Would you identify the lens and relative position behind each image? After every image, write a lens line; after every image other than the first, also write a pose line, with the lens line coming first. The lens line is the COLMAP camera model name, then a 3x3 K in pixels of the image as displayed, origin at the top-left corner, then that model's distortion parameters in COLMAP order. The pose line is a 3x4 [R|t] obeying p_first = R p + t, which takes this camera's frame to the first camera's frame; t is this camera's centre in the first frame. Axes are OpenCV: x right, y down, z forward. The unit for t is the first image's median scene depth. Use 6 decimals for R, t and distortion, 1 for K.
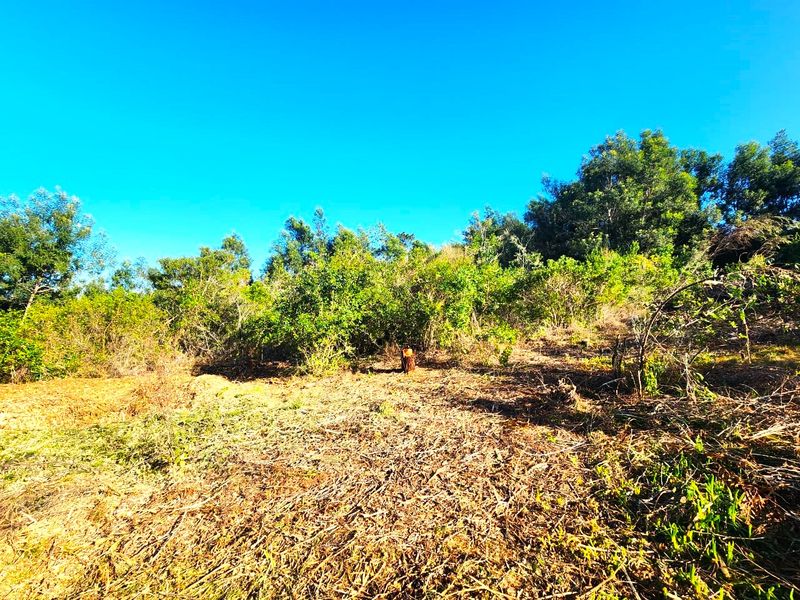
lens RADIAL K [[329.0, 0, 392.1], [0, 329.0, 299.4], [0, 0, 1]] dist [0.004009, -0.001429]
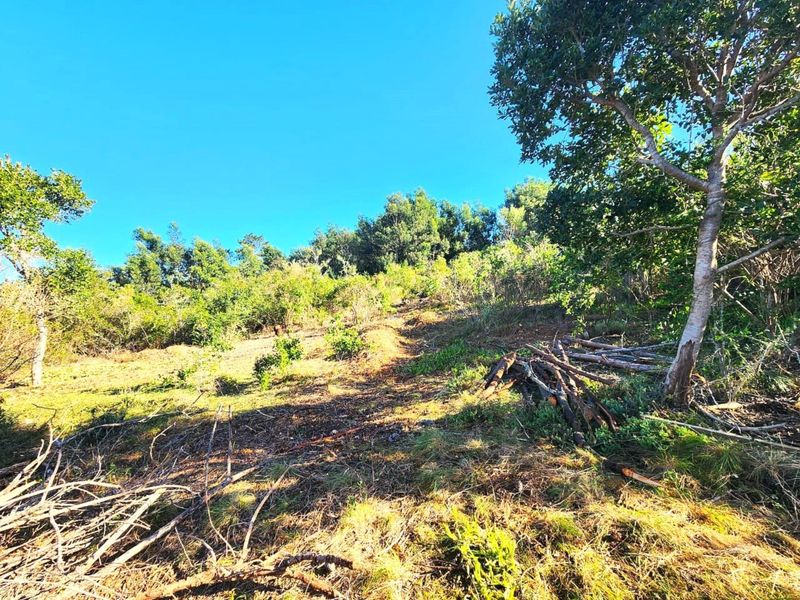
lens RADIAL K [[329.0, 0, 395.4], [0, 329.0, 300.2], [0, 0, 1]] dist [0.004009, -0.001429]
pose [[0.901713, -0.059284, 0.428251, -0.154480], [0.053761, 0.998241, 0.024991, -0.020152], [-0.428980, 0.000489, 0.903314, -1.144812]]
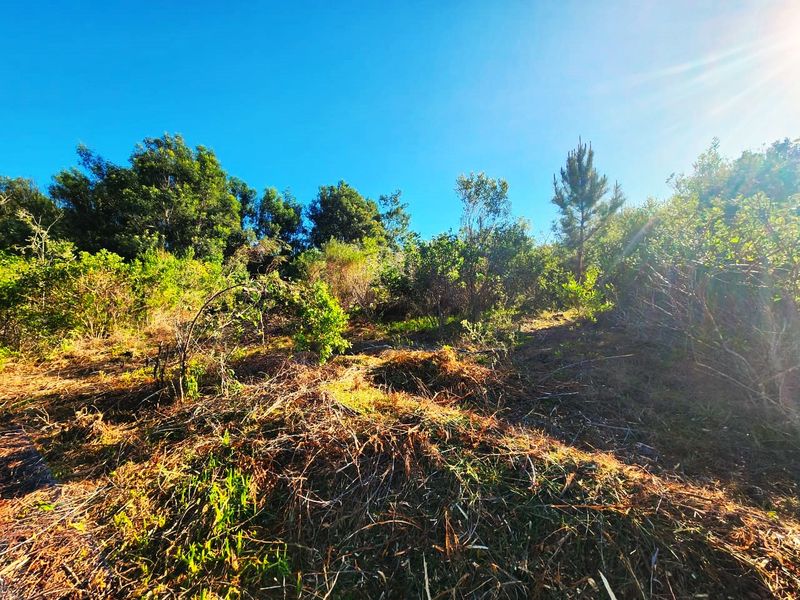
lens RADIAL K [[329.0, 0, 397.9], [0, 329.0, 299.5], [0, 0, 1]] dist [0.004009, -0.001429]
pose [[0.373766, 0.008878, 0.927481, 0.047969], [0.000574, 0.999952, -0.009803, -0.000196], [-0.927523, 0.004196, 0.373743, 0.027108]]
